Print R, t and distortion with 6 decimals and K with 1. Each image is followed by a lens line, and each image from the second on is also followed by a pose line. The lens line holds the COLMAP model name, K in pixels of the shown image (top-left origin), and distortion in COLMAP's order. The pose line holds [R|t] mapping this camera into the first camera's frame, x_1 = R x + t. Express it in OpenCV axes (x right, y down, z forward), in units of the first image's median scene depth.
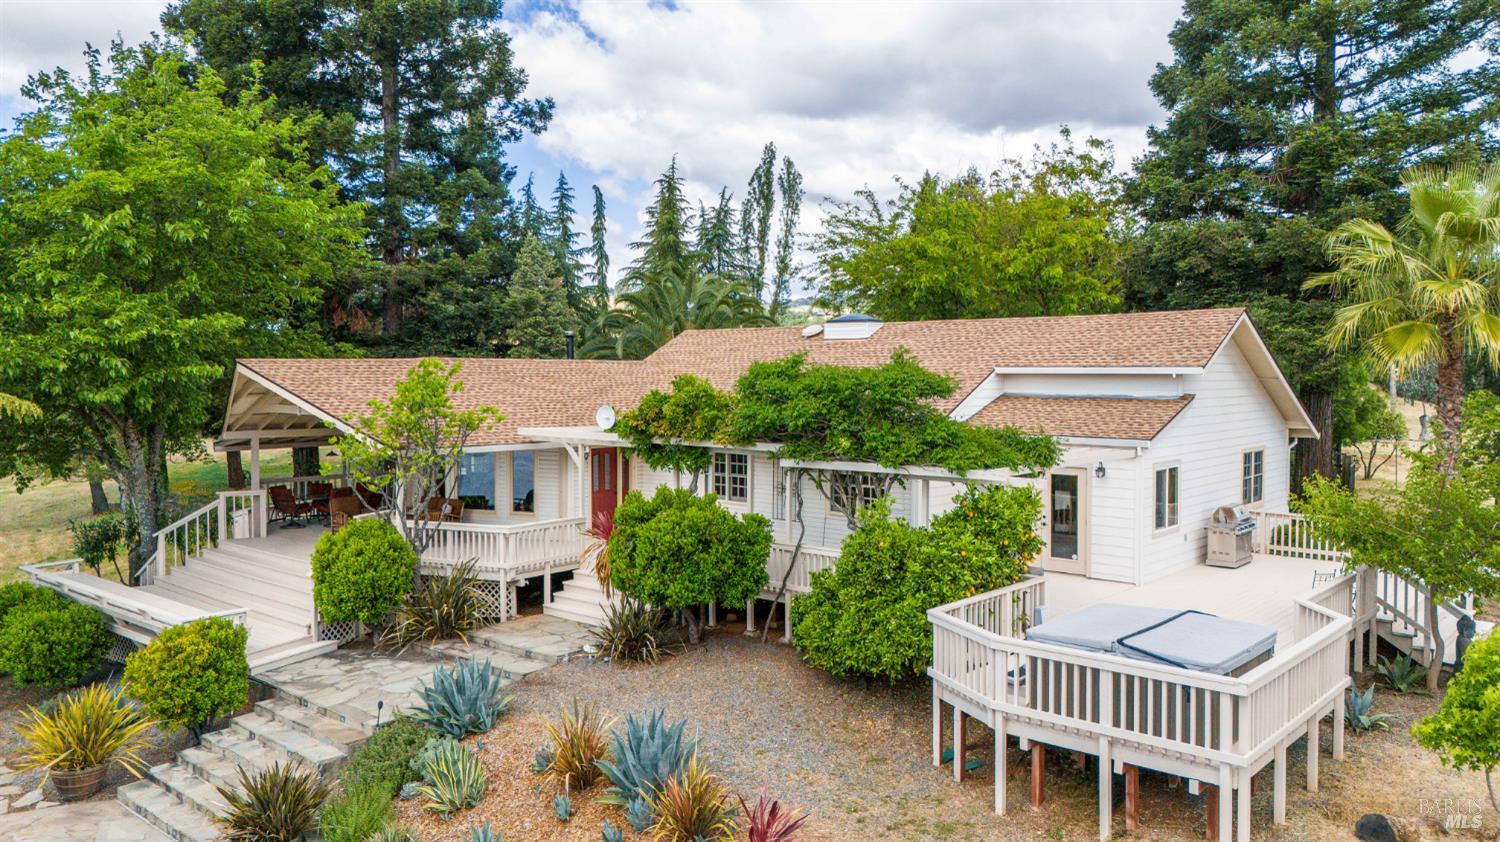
lens RADIAL K [[1031.0, 0, 749.9], [0, 1031.0, 422.3], [0, 0, 1]] dist [0.101984, -0.110357]
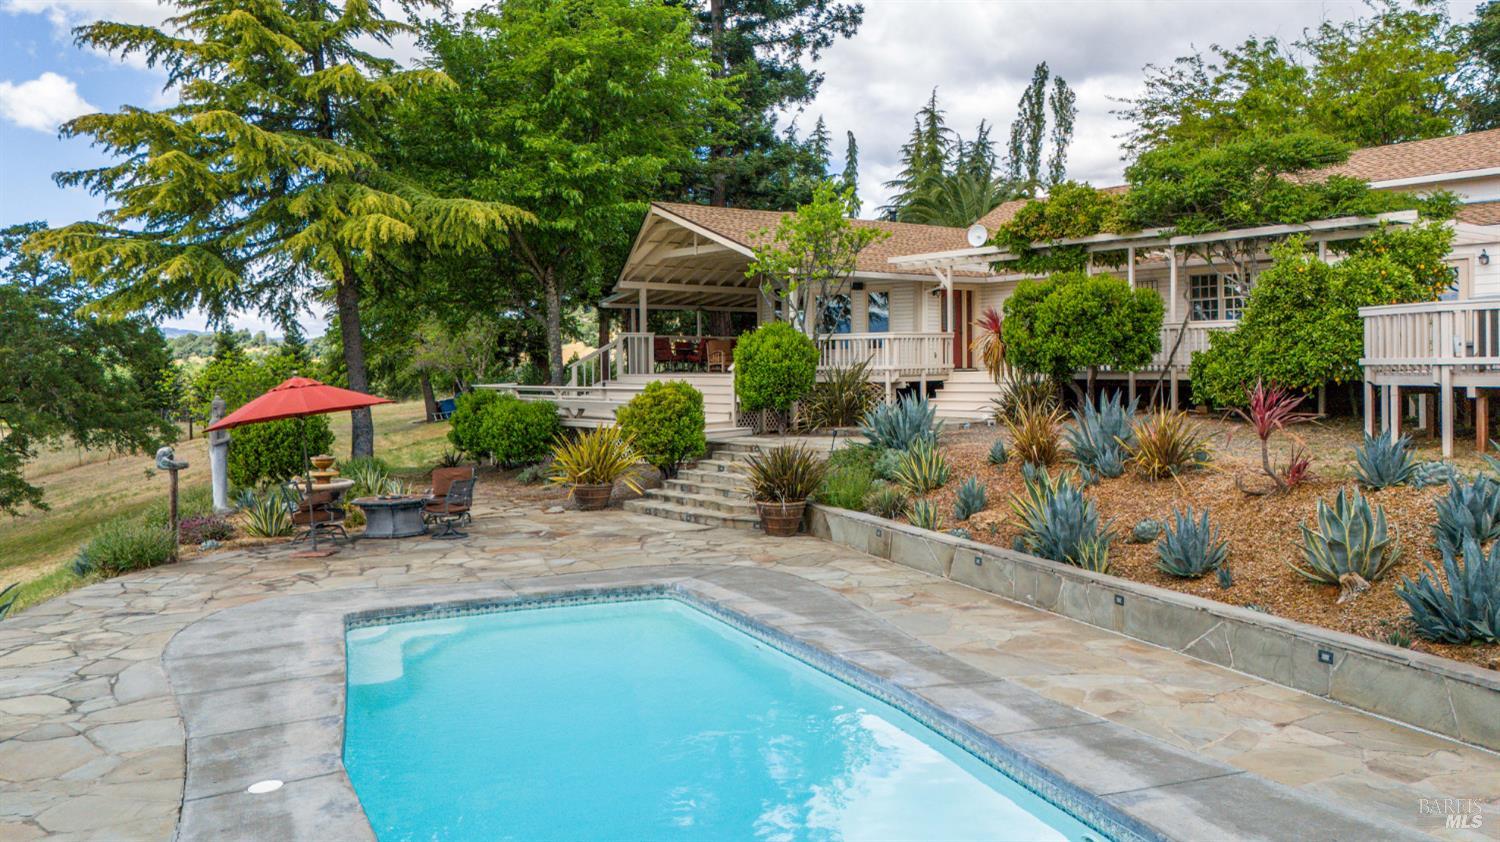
lens RADIAL K [[1107.1, 0, 749.5], [0, 1107.1, 415.3], [0, 0, 1]] dist [0.026511, -0.003217]
pose [[0.985611, -0.007224, -0.168877, -0.155362], [0.003059, 0.999685, -0.024908, 0.183969], [0.169004, 0.024033, 0.985322, -0.166888]]
